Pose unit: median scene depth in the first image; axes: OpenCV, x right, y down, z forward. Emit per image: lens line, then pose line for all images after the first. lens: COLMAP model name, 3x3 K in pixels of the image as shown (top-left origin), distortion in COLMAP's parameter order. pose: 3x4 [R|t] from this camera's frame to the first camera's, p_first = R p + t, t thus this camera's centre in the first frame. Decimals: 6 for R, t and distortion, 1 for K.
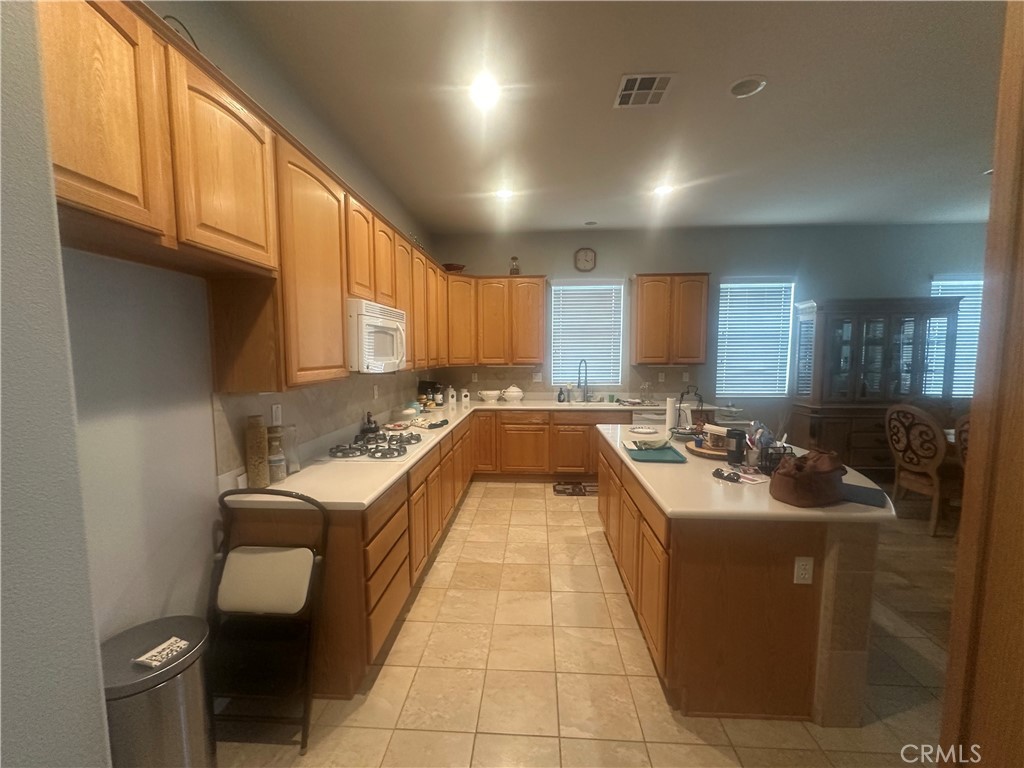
lens RADIAL K [[410.3, 0, 513.2], [0, 410.3, 384.8], [0, 0, 1]] dist [-0.001818, 0.000481]
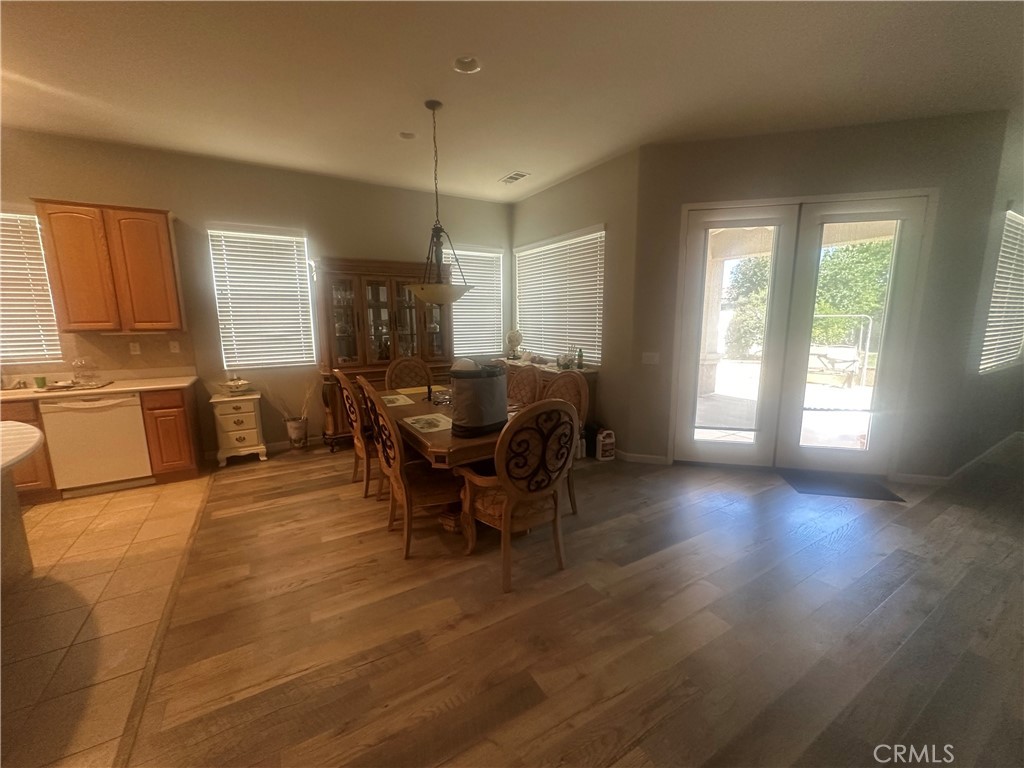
lens RADIAL K [[410.3, 0, 512.3], [0, 410.3, 386.5], [0, 0, 1]] dist [-0.001818, 0.000481]
pose [[0.828772, -0.095023, 0.551459, 0.527581], [0.047542, 0.993870, 0.099807, 0.009156], [-0.557563, -0.056500, 0.828210, -0.018692]]
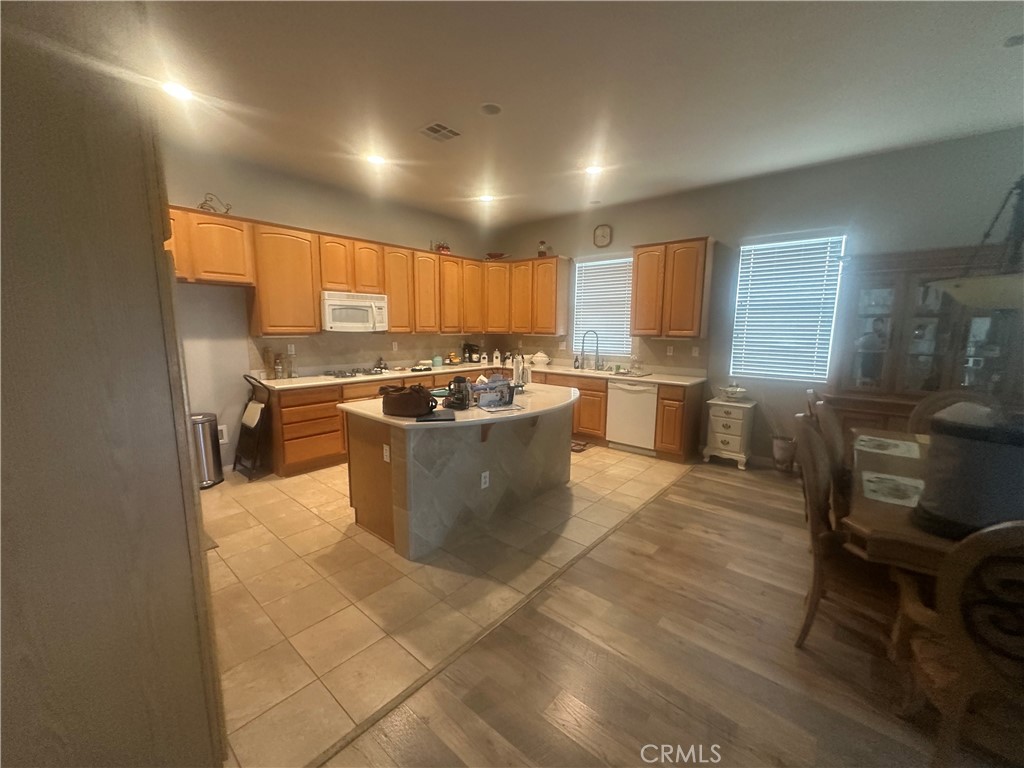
lens RADIAL K [[410.3, 0, 512.5], [0, 410.3, 386.7], [0, 0, 1]] dist [-0.001818, 0.000481]
pose [[0.795304, 0.100305, -0.597855, 0.669662], [-0.060864, 0.994445, 0.085878, 0.005991], [0.603148, -0.031911, 0.796991, 0.002615]]
